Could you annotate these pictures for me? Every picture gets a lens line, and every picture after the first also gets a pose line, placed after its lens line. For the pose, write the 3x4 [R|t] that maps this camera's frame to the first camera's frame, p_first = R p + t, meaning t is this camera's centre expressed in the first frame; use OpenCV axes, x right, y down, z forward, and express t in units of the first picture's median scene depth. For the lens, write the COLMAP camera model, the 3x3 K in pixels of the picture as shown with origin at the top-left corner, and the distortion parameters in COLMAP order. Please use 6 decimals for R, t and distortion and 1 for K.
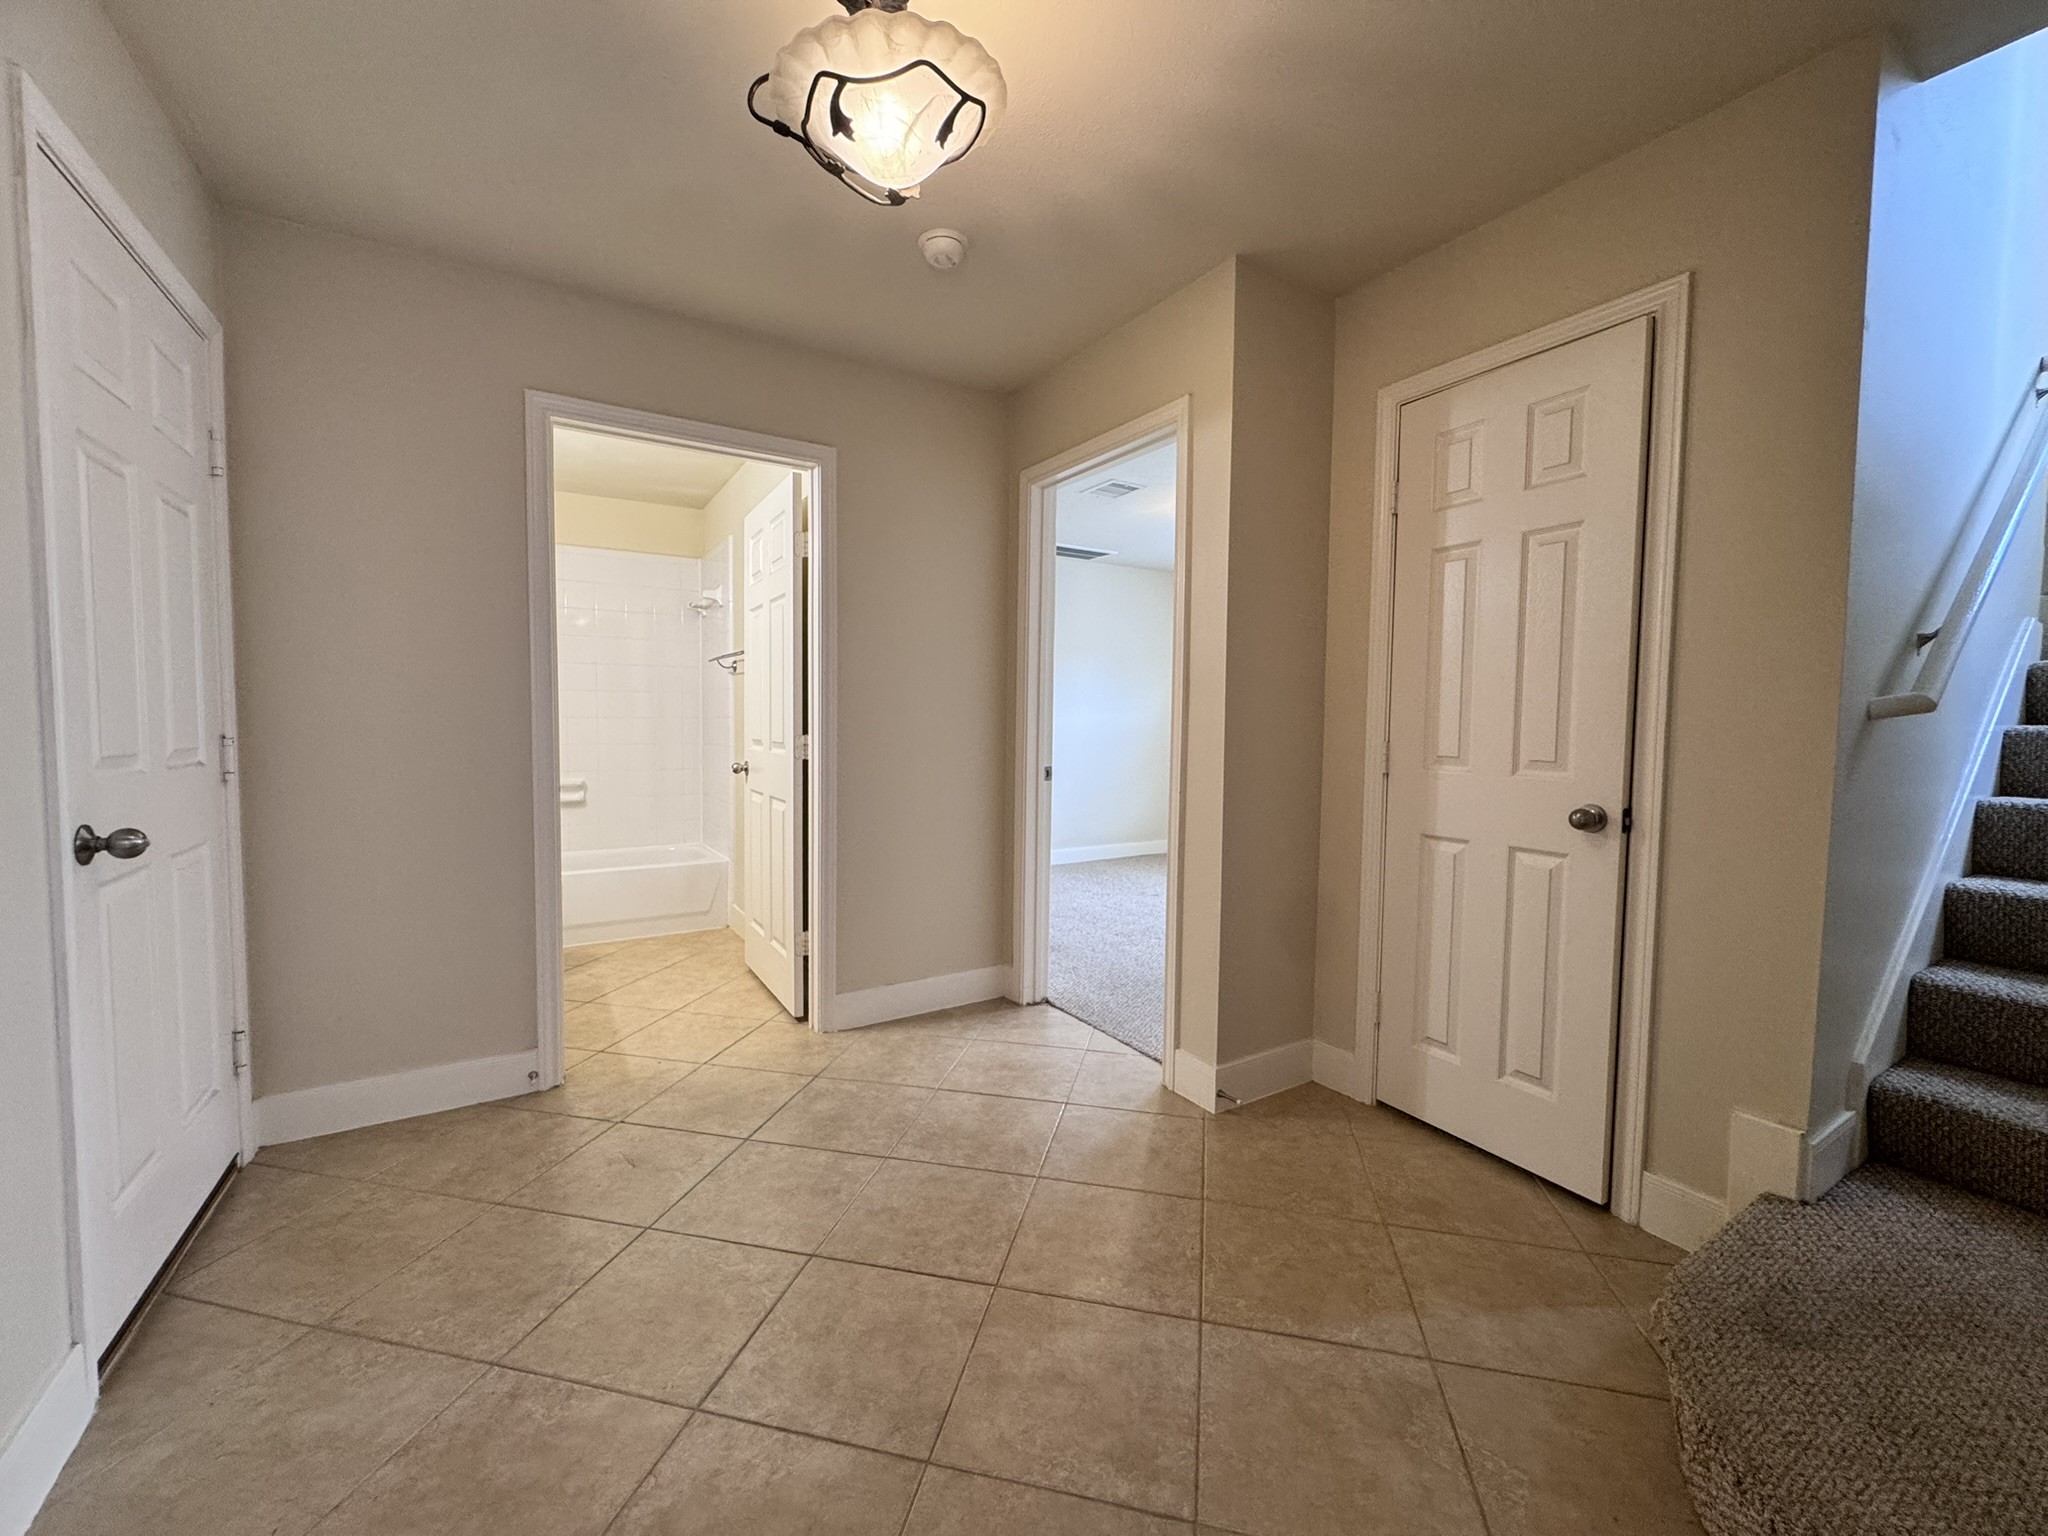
lens RADIAL K [[822.0, 0, 1020.7], [0, 822.0, 762.1], [0, 0, 1]] dist [0.004121, 0.000330]
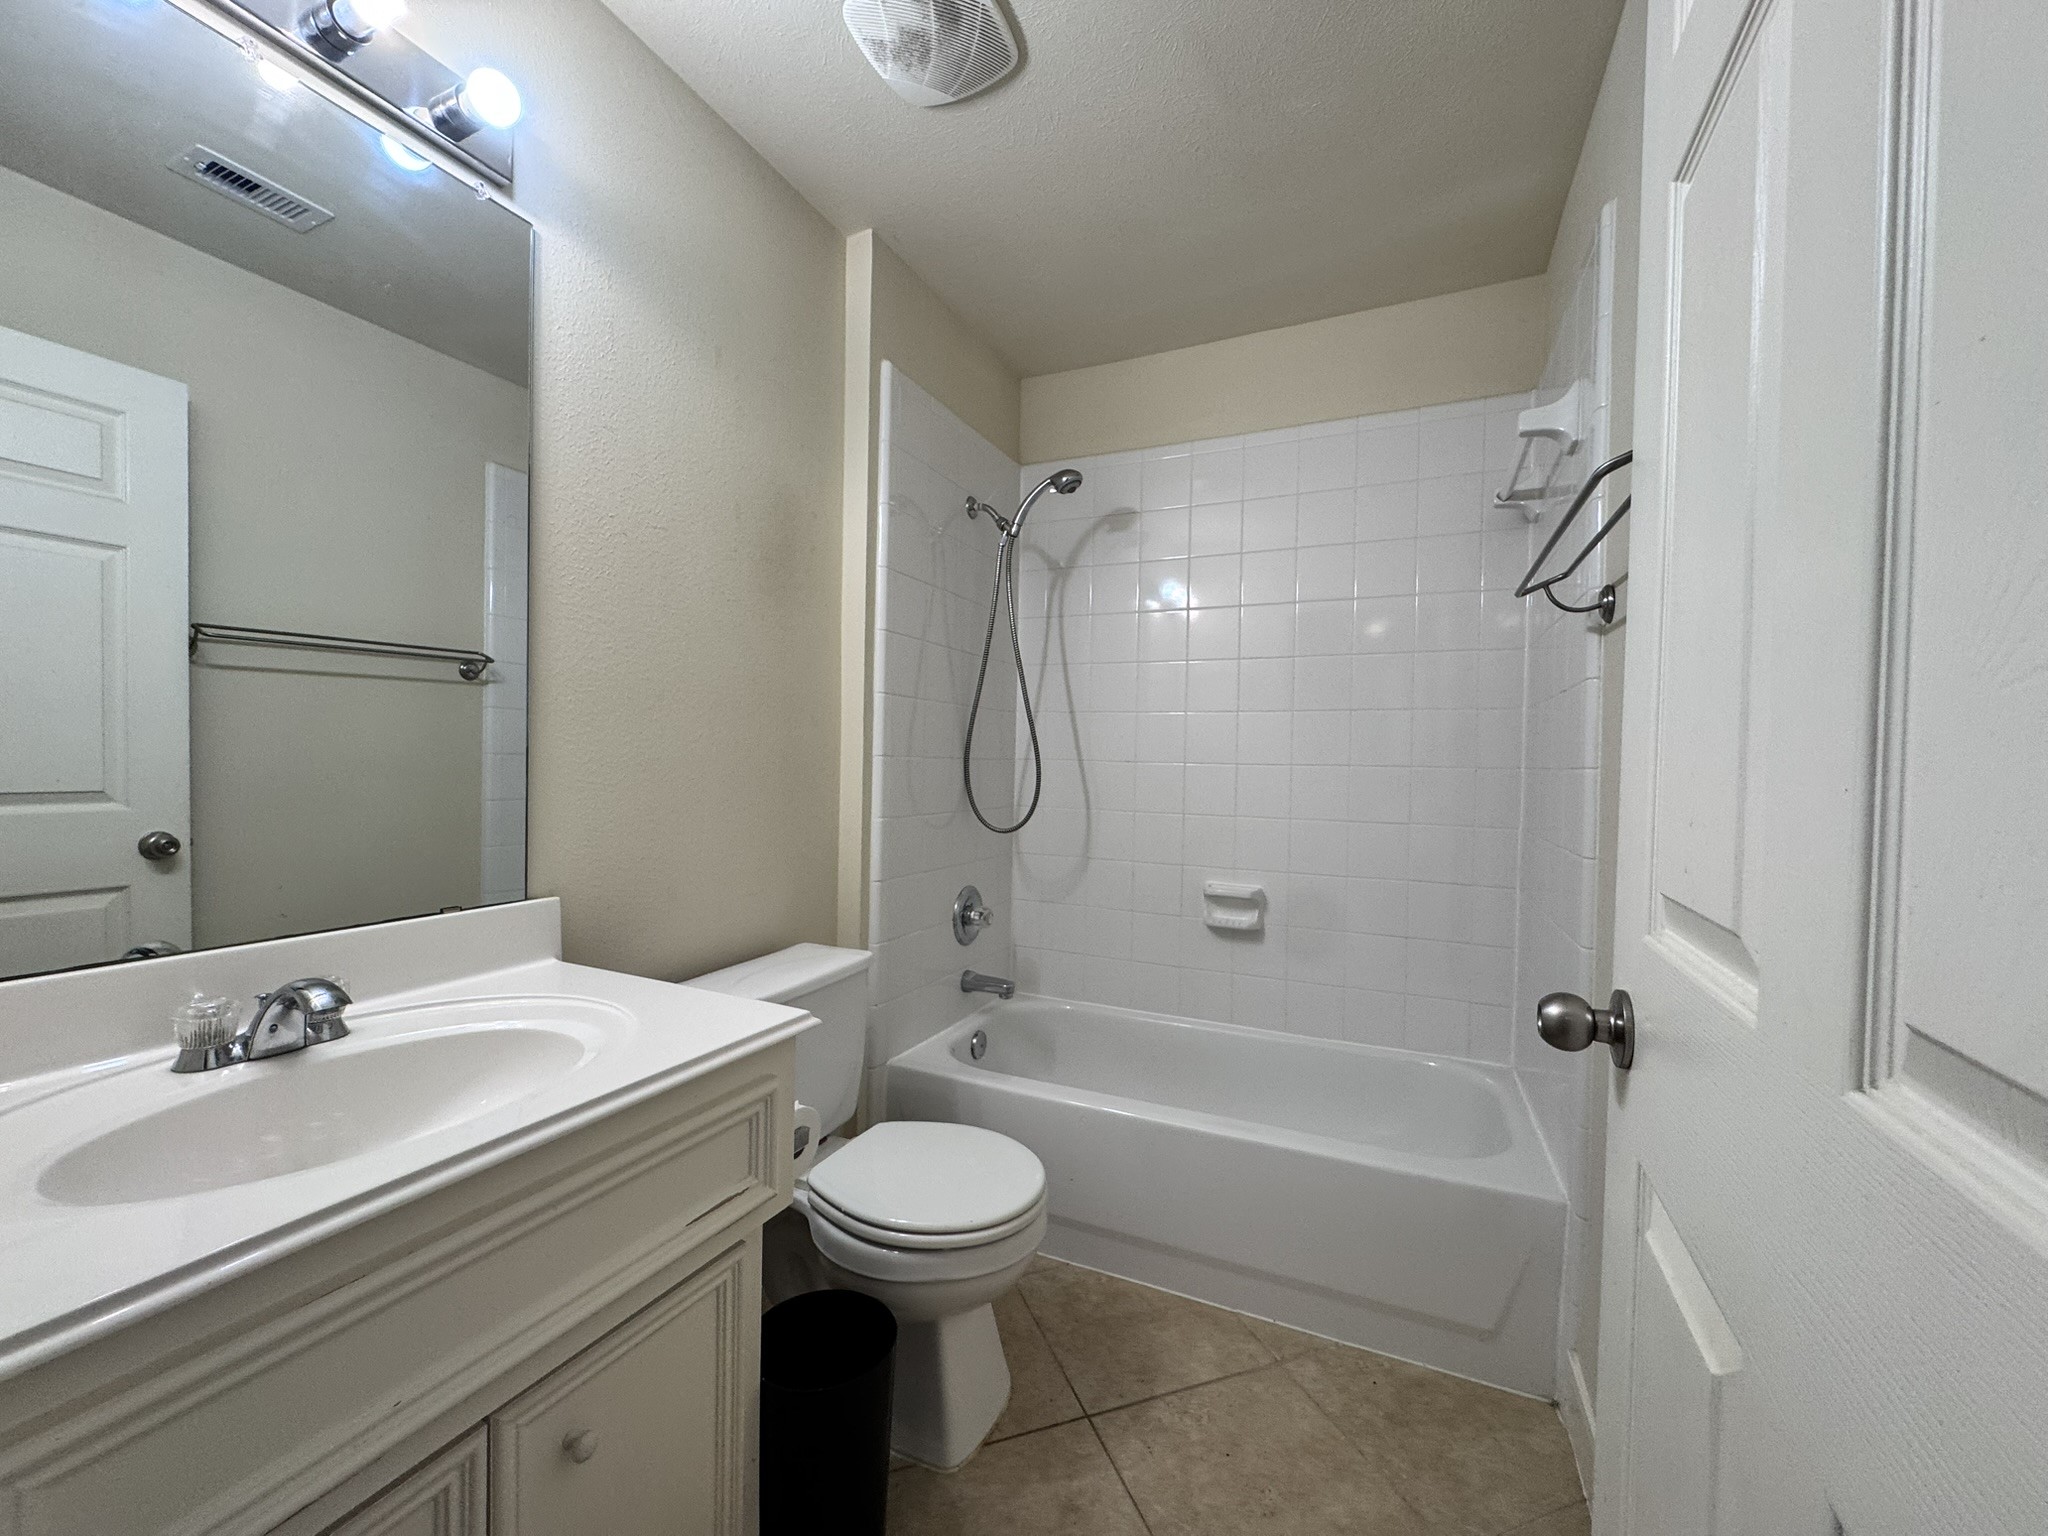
lens RADIAL K [[822.0, 0, 1019.5], [0, 822.0, 765.3], [0, 0, 1]] dist [0.004121, 0.000330]
pose [[0.552106, 0.014726, -0.833644, -0.213526], [-0.058584, 0.998058, -0.021168, -0.037921], [0.831713, 0.060525, 0.551896, 0.658636]]
